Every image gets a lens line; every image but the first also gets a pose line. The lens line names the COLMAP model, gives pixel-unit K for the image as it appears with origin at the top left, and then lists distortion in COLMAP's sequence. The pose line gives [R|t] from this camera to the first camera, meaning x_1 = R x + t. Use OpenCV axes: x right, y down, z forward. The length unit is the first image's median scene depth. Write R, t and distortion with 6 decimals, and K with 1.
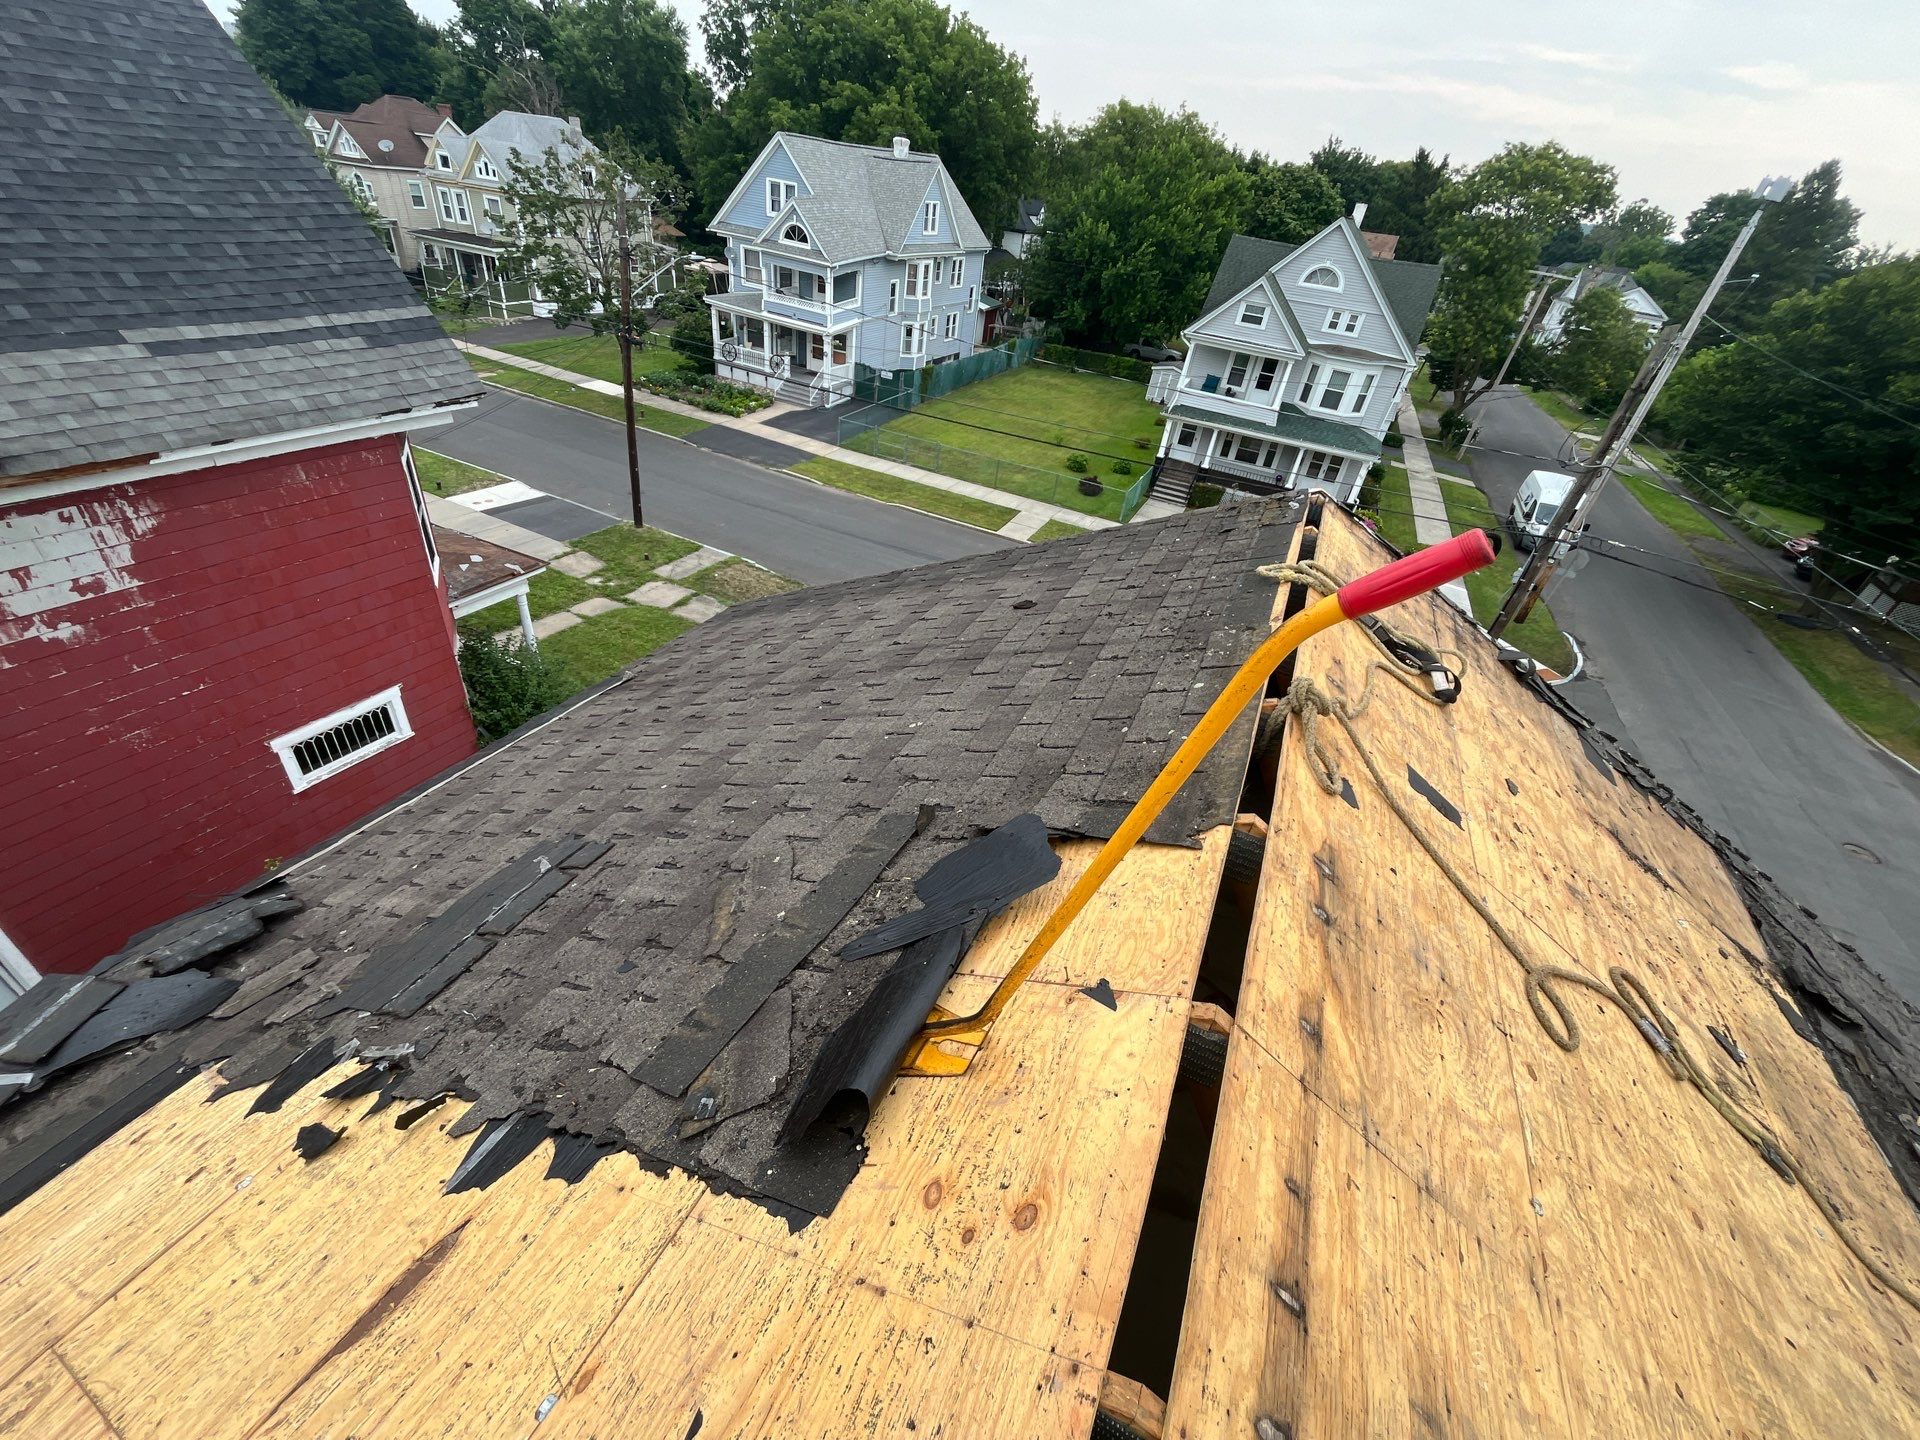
lens RADIAL K [[774.8, 0, 952.4], [0, 774.8, 720.7], [0, 0, 1]] dist [-0.003100, -0.000097]
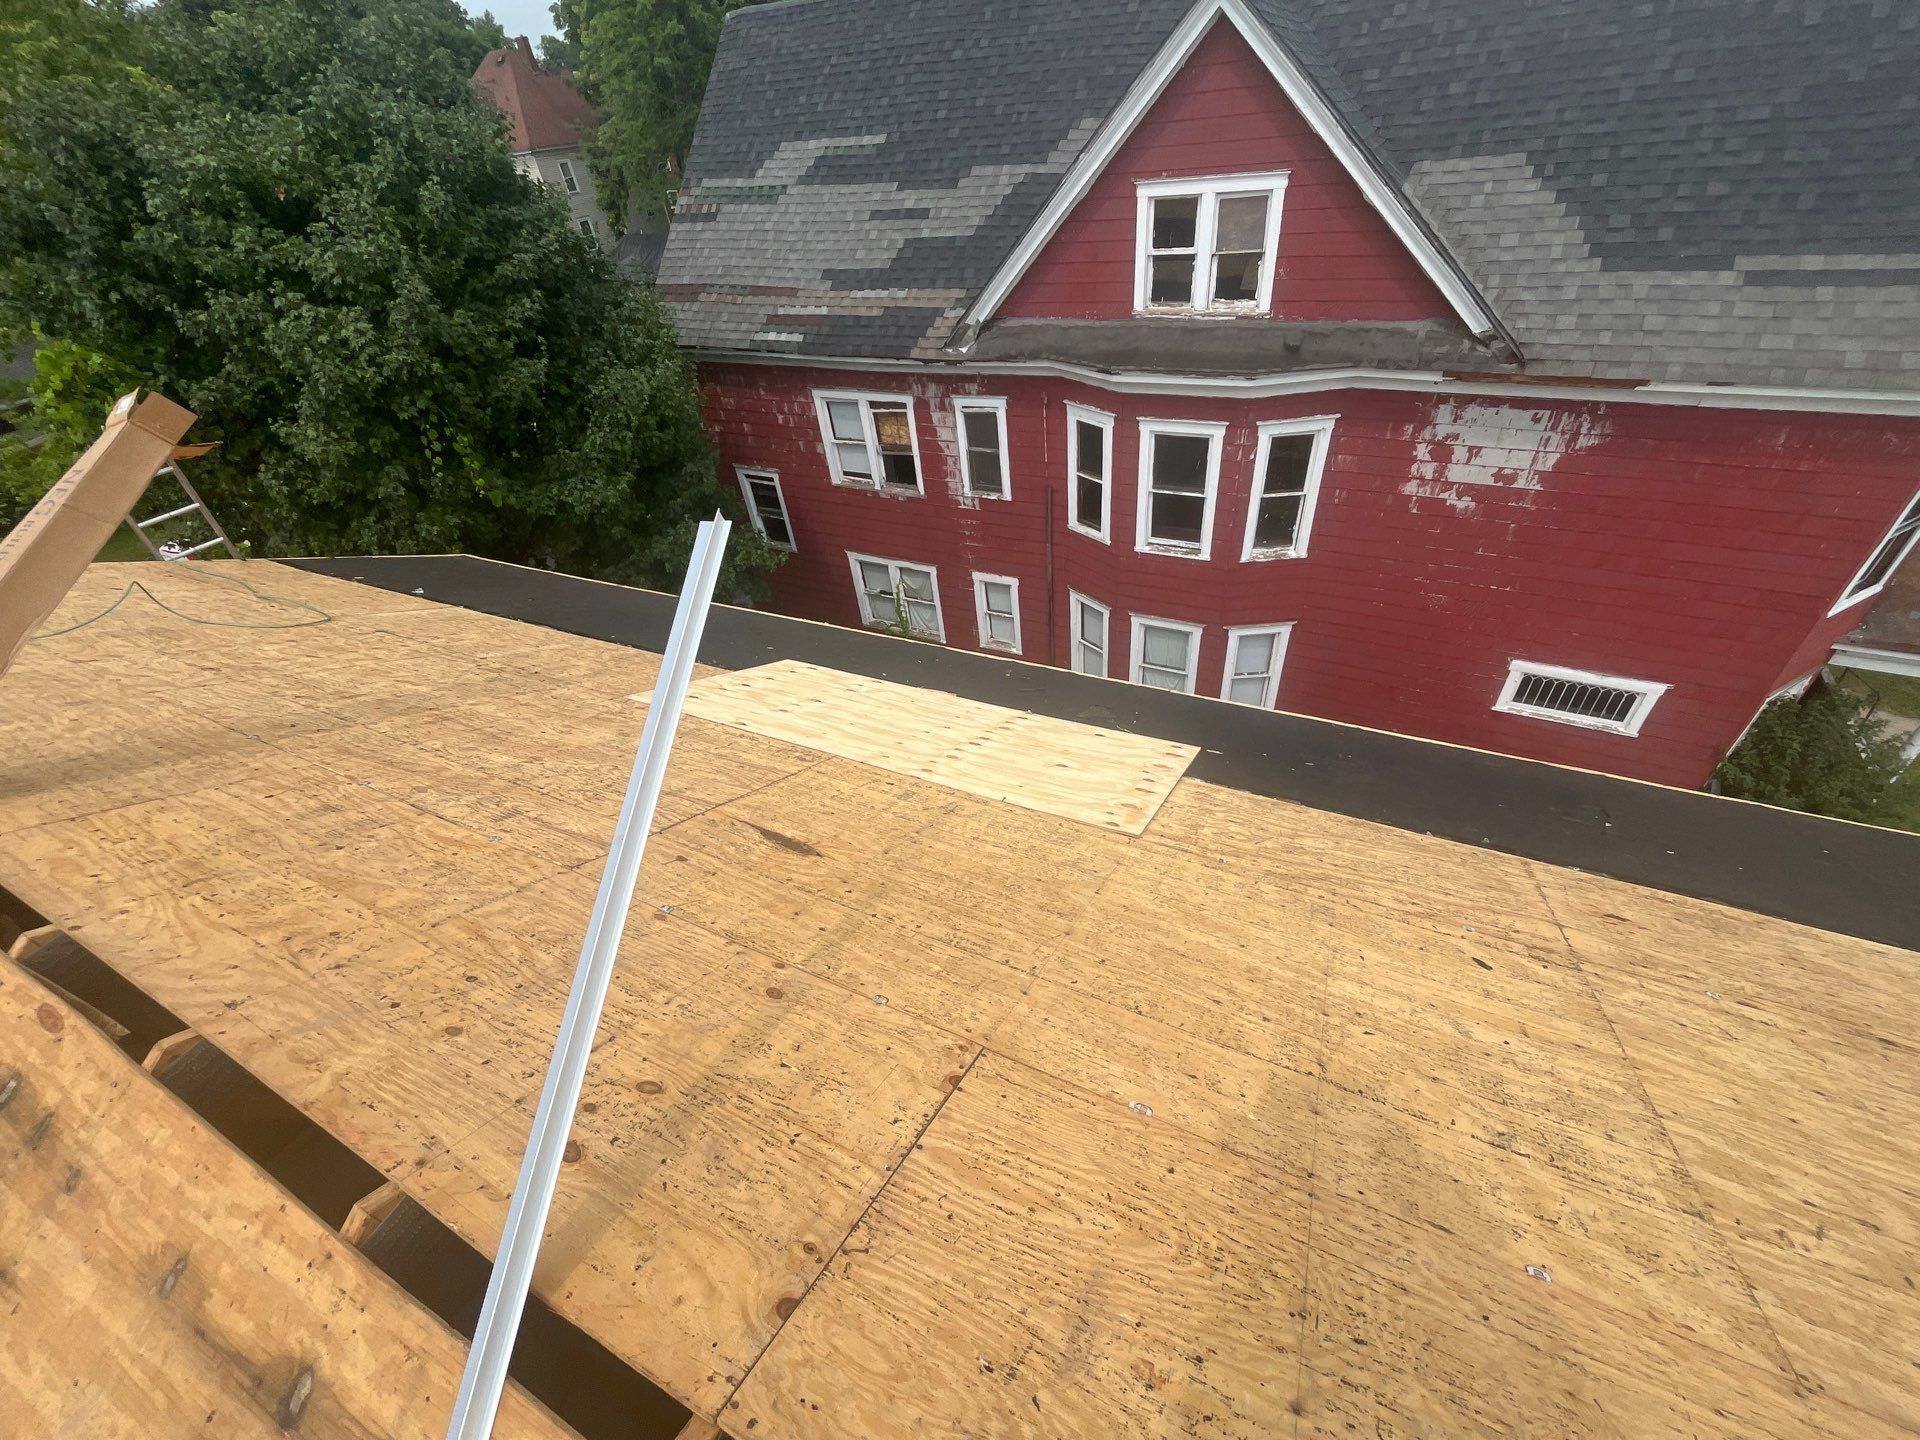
lens RADIAL K [[774.8, 0, 952.7], [0, 774.8, 718.5], [0, 0, 1]] dist [-0.003100, -0.000097]
pose [[-0.039878, 0.546393, -0.836579, 0.083501], [-0.483928, 0.721940, 0.494588, -0.072783], [0.874199, 0.424567, 0.235625, 0.127037]]
